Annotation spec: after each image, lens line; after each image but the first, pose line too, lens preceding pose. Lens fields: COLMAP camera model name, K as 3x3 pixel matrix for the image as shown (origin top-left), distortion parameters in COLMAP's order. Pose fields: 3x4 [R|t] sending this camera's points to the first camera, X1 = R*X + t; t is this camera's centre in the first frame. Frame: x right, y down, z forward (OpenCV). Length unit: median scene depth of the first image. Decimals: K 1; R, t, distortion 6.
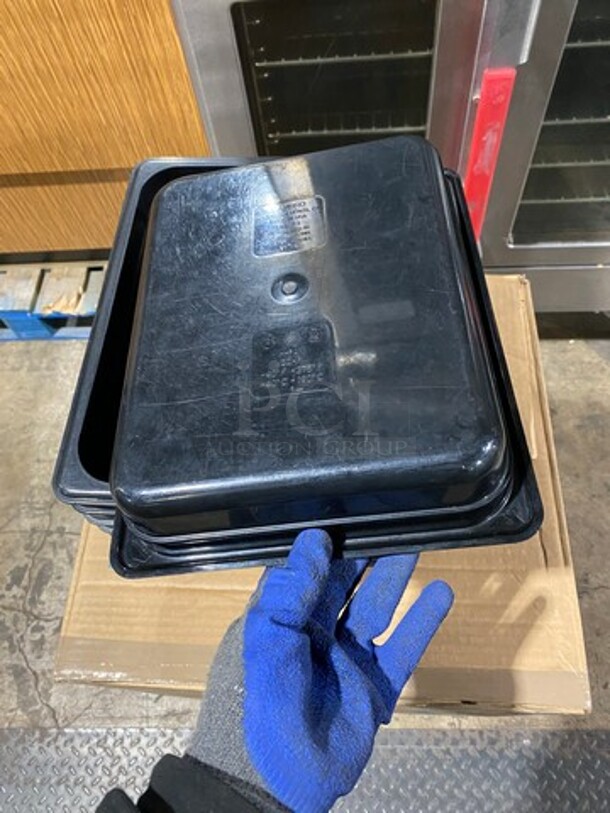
lens RADIAL K [[614.1, 0, 302.9], [0, 614.1, 396.5], [0, 0, 1]] dist [-0.005283, 0.003701]
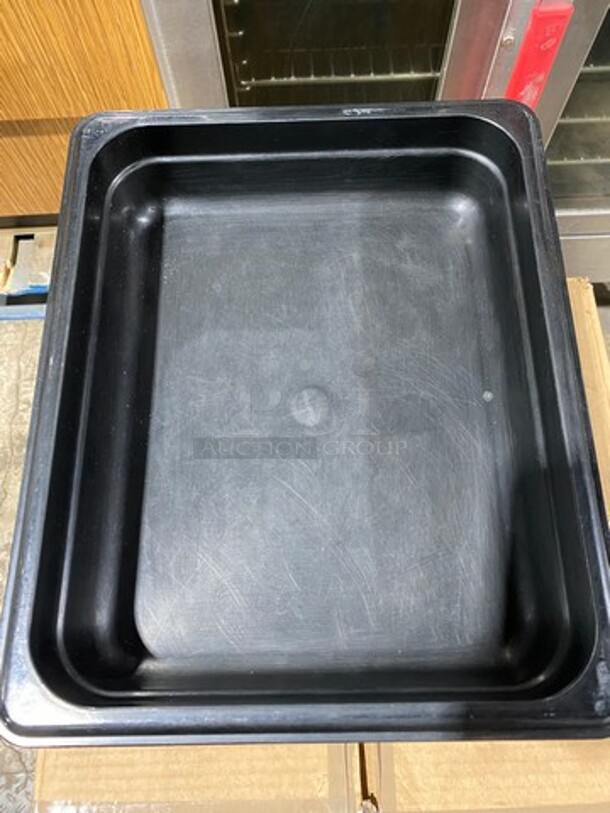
lens RADIAL K [[611.7, 0, 305.0], [0, 611.7, 406.5], [0, 0, 1]] dist [-0.003054, 0.003581]
pose [[0.994799, -0.041058, 0.093212, -0.059449], [0.030024, 0.992698, 0.116832, -0.090145], [-0.097329, -0.113426, 0.988768, 0.147449]]
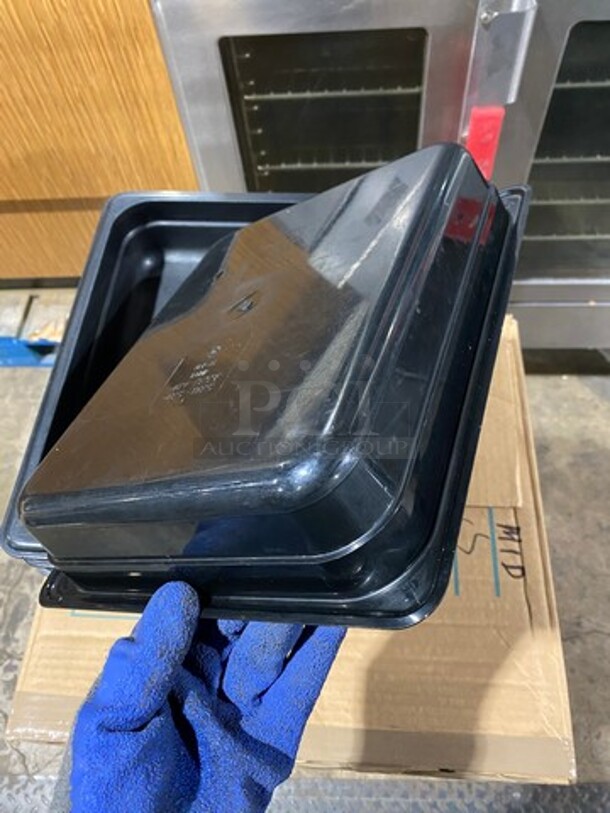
lens RADIAL K [[615.9, 0, 307.9], [0, 615.9, 398.3], [0, 0, 1]] dist [-0.002911, -0.006173]
pose [[0.999825, 0.015606, 0.010339, 0.019105], [-0.015186, 0.999103, -0.039529, -0.014316], [-0.010947, 0.039365, 0.999165, 0.019484]]
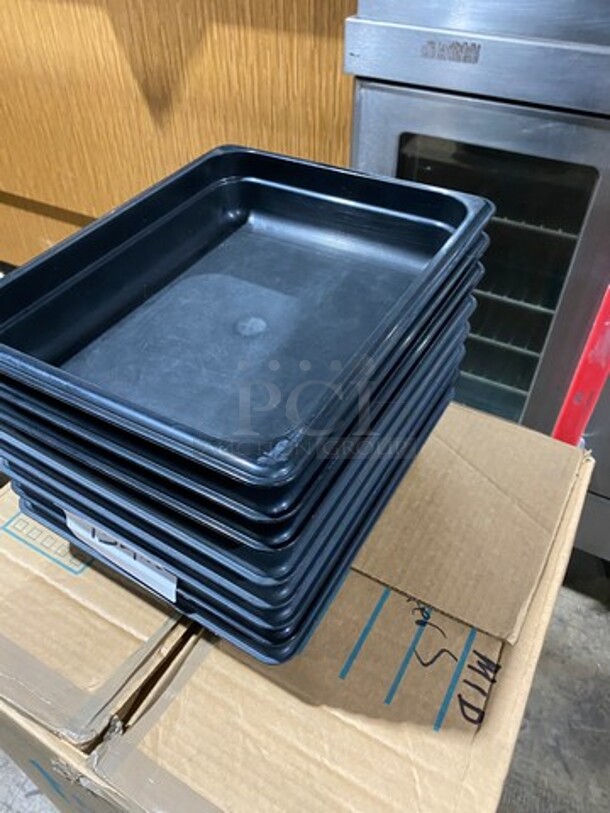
lens RADIAL K [[620.4, 0, 304.5], [0, 620.4, 396.0], [0, 0, 1]] dist [-0.001162, 0.003454]
pose [[0.889543, 0.368714, -0.269748, 0.139938], [-0.435888, 0.861793, -0.259450, 0.083944], [0.136804, 0.348371, 0.927320, 0.088248]]
